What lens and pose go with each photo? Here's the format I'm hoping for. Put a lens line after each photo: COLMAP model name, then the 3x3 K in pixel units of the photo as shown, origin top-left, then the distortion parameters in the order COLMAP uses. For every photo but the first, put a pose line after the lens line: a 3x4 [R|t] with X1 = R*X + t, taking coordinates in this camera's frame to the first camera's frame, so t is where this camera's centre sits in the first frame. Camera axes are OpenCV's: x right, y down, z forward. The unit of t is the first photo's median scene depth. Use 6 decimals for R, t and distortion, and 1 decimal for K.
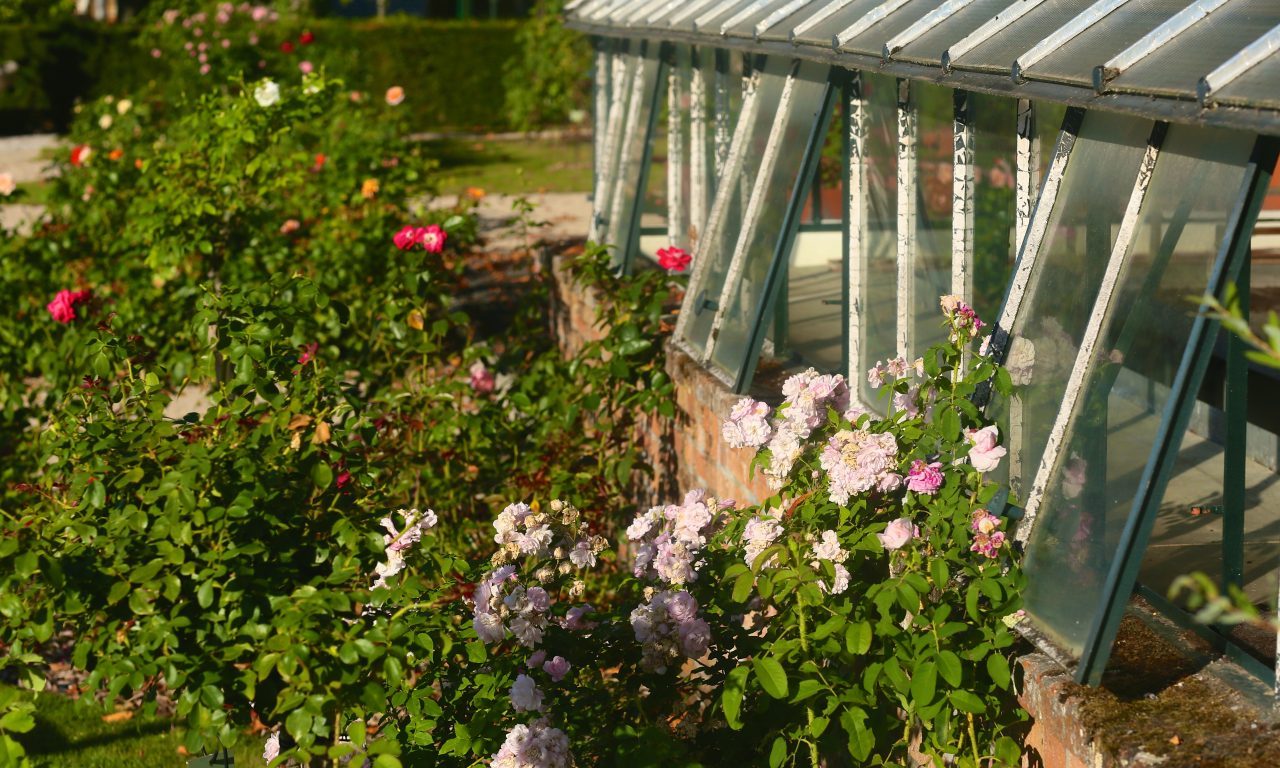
lens RADIAL K [[3099.7, 0, 641.6], [0, 3099.7, 385.5], [0, 0, 1]] dist [-0.174796, 0.000000]
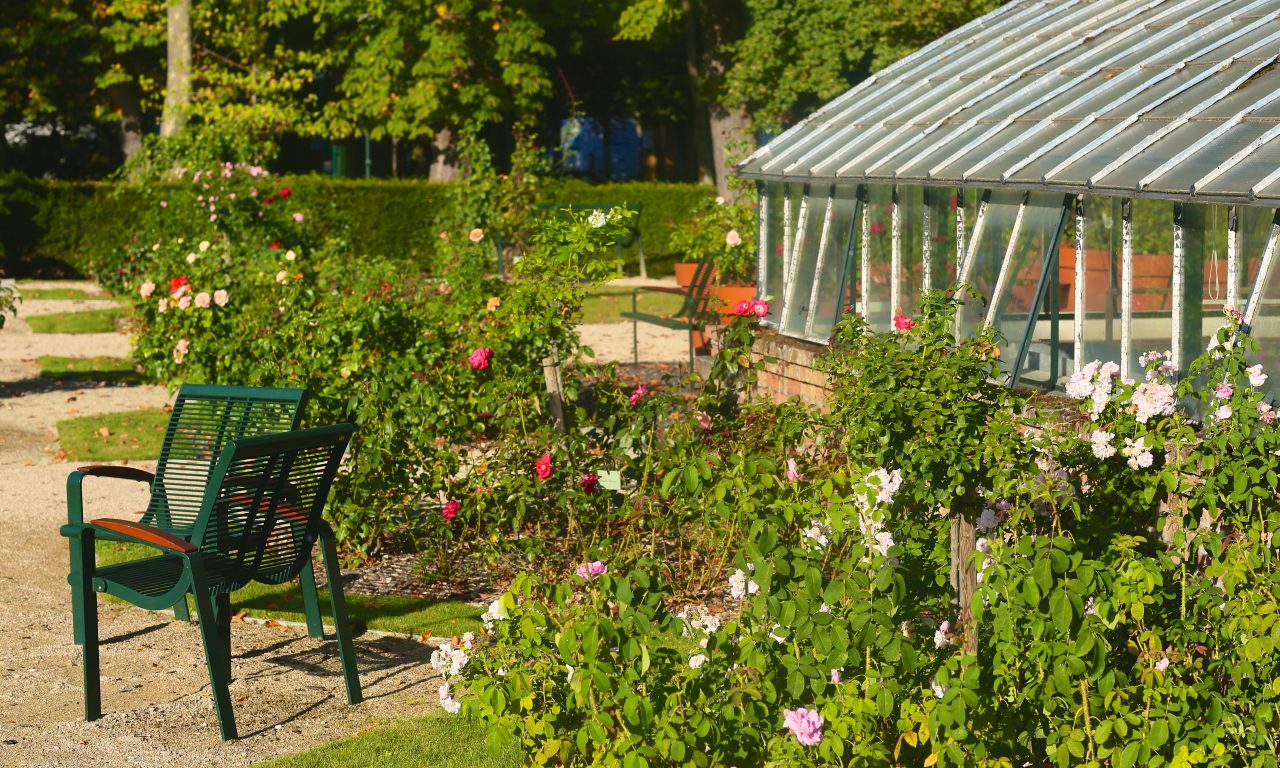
lens RADIAL K [[3099.7, 0, 640.2], [0, 3099.7, 382.2], [0, 0, 1]] dist [-0.174796, 0.000000]
pose [[0.996355, -0.000371, 0.085305, -0.319462], [0.004961, 0.998550, -0.053605, 0.089875], [-0.085162, 0.053833, 0.994912, -0.677999]]
